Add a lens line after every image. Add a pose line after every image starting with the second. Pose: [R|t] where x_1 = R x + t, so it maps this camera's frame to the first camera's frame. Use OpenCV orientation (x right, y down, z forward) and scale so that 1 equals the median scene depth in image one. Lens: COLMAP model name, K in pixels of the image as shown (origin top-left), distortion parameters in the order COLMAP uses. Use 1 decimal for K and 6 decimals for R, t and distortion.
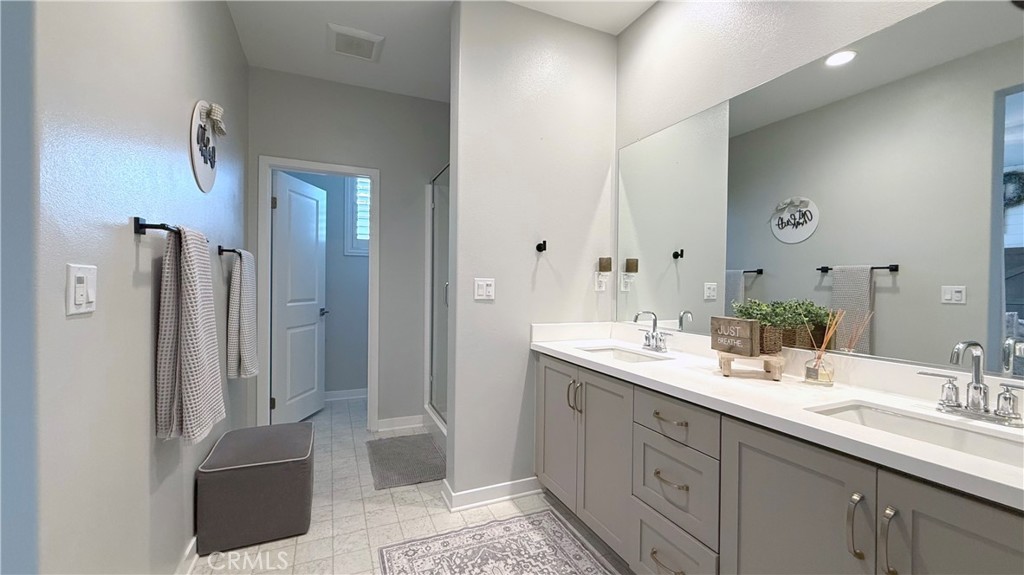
lens RADIAL K [[409.7, 0, 516.8], [0, 409.7, 284.2], [0, 0, 1]] dist [-0.001274, -0.000017]
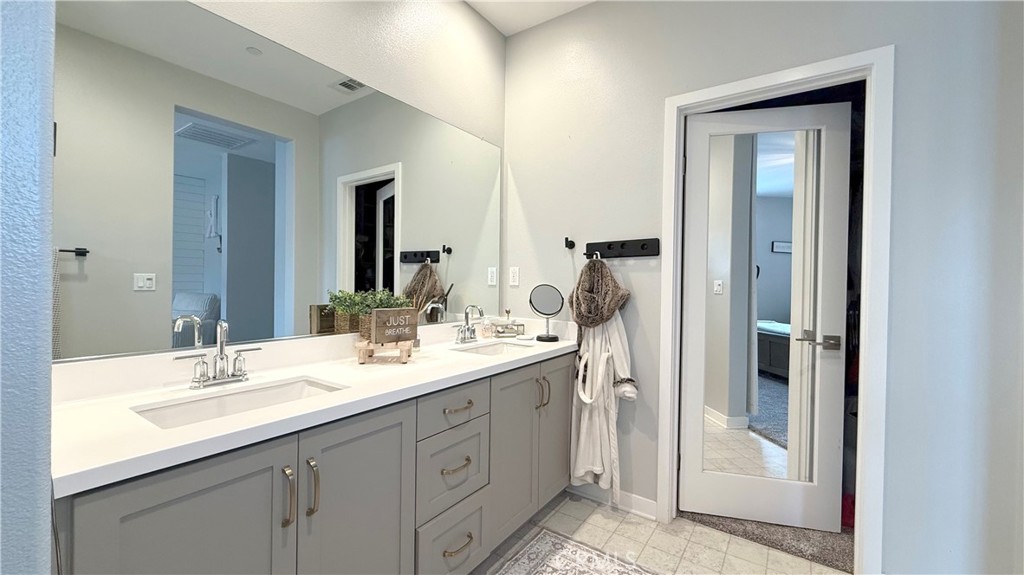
lens RADIAL K [[409.7, 0, 520.1], [0, 409.7, 286.0], [0, 0, 1]] dist [-0.001274, -0.000017]
pose [[-0.513787, -0.027329, 0.857483, -0.402095], [-0.014480, 0.999626, 0.023183, -0.002751], [-0.857796, -0.000506, -0.513991, 0.957149]]
